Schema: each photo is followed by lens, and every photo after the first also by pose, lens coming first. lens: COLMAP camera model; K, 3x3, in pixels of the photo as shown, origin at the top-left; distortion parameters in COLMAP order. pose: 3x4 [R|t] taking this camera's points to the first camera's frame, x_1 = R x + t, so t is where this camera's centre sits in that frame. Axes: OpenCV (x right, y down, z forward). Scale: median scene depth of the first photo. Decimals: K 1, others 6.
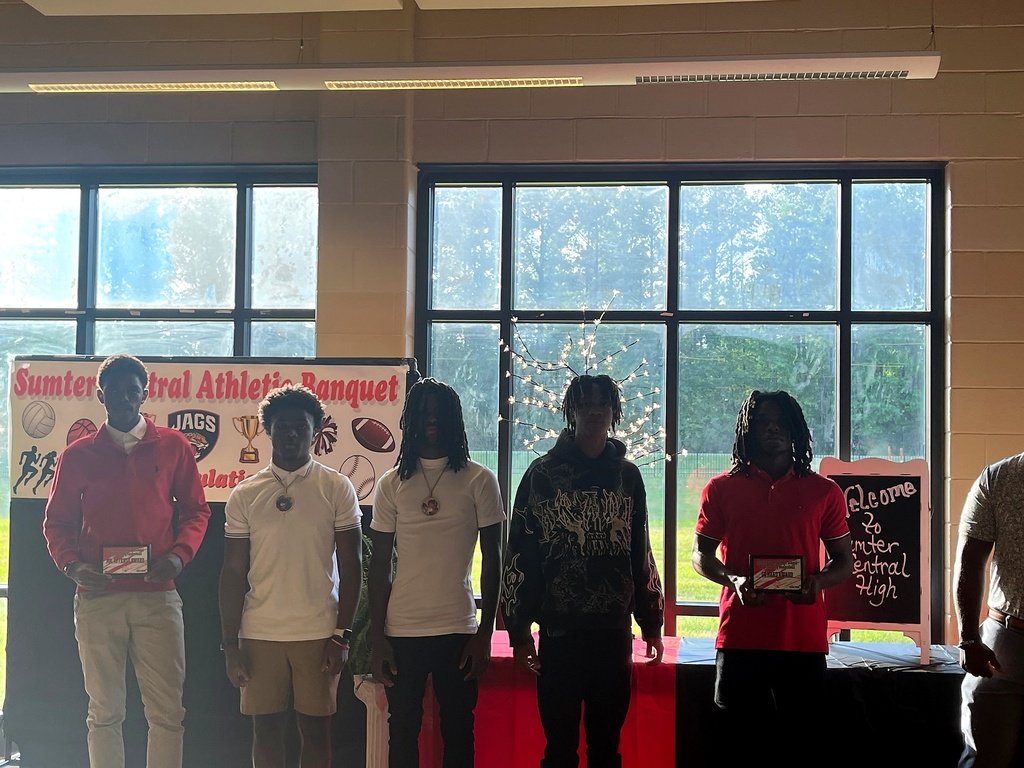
lens RADIAL K [[1384.6, 0, 542.2], [0, 1384.6, 391.8], [0, 0, 1]] dist [0.061538, 0.000000]
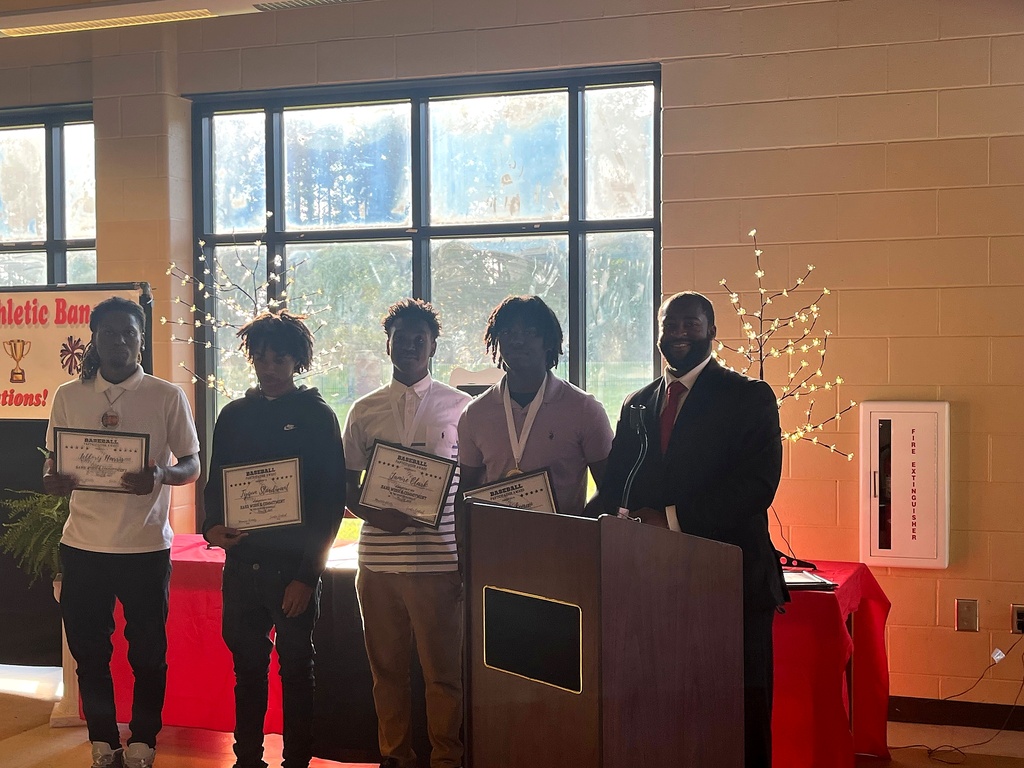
lens RADIAL K [[1458.6, 0, 503.6], [0, 1458.6, 396.5], [0, 0, 1]] dist [0.033722, 0.000000]
pose [[0.973496, -0.014376, -0.228250, 0.400887], [0.028846, 0.997770, 0.060187, 0.003284], [0.226875, -0.065176, 0.971741, -0.036192]]
